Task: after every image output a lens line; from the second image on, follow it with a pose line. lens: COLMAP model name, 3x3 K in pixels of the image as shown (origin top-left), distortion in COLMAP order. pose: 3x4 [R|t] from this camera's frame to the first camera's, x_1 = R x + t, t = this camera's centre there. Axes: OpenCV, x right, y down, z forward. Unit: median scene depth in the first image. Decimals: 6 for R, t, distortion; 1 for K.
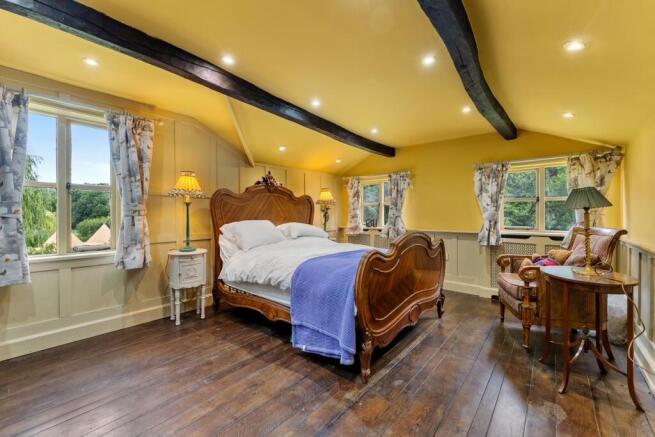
lens RADIAL K [[268.8, 0, 324.9], [0, 268.8, 214.0], [0, 0, 1]] dist [-0.002103, 0.001748]
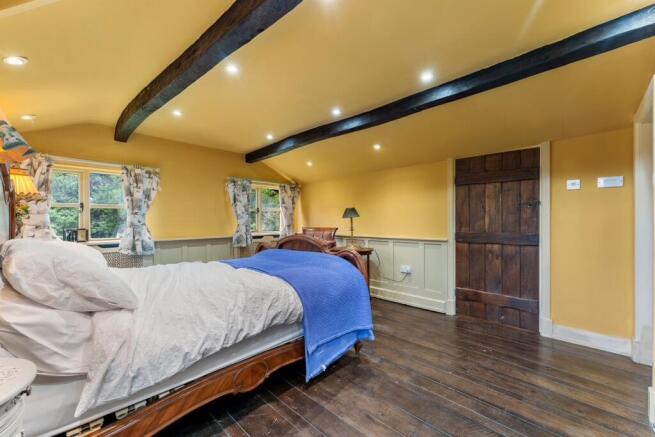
lens RADIAL K [[268.8, 0, 325.3], [0, 268.8, 220.3], [0, 0, 1]] dist [-0.002103, 0.001748]
pose [[0.064852, -0.002686, 0.997891, -0.607703], [0.002749, 0.999993, 0.002513, -0.002925], [-0.997891, 0.002580, 0.064859, 0.576258]]
